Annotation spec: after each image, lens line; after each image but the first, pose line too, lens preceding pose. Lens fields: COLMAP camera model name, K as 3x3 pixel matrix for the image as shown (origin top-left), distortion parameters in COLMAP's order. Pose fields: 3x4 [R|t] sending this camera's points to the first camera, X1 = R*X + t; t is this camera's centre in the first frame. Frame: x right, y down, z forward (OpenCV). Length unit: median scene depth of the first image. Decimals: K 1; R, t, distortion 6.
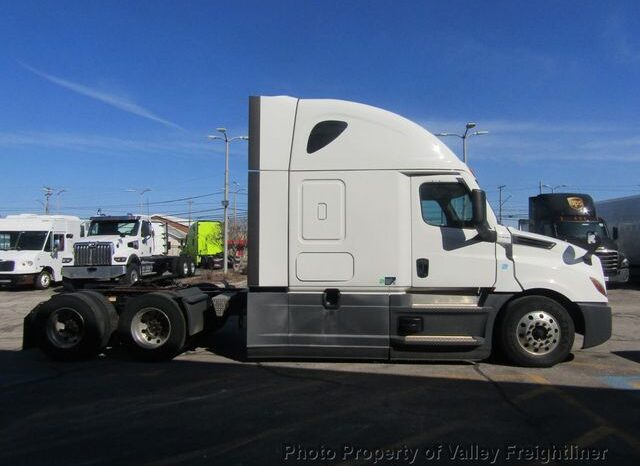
lens RADIAL K [[455.7, 0, 321.0], [0, 455.7, 231.4], [0, 0, 1]] dist [-0.012774, -0.001668]
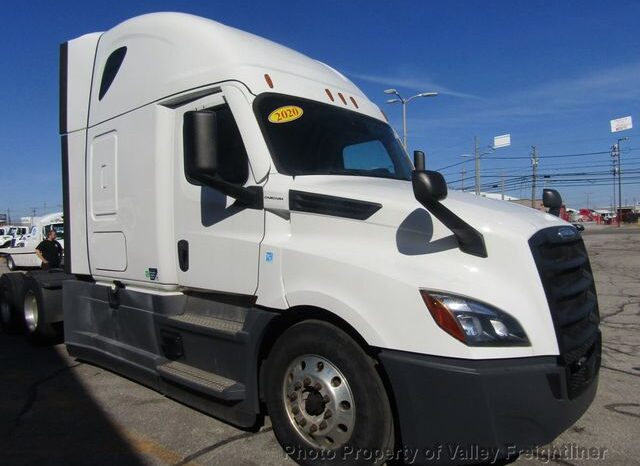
lens RADIAL K [[455.7, 0, 319.9], [0, 455.7, 230.0], [0, 0, 1]] dist [-0.012774, -0.001668]
pose [[0.800734, -0.013674, -0.598864, 0.738786], [0.047907, 0.997999, 0.041269, 0.029647], [0.597101, -0.061735, 0.799787, 0.623225]]
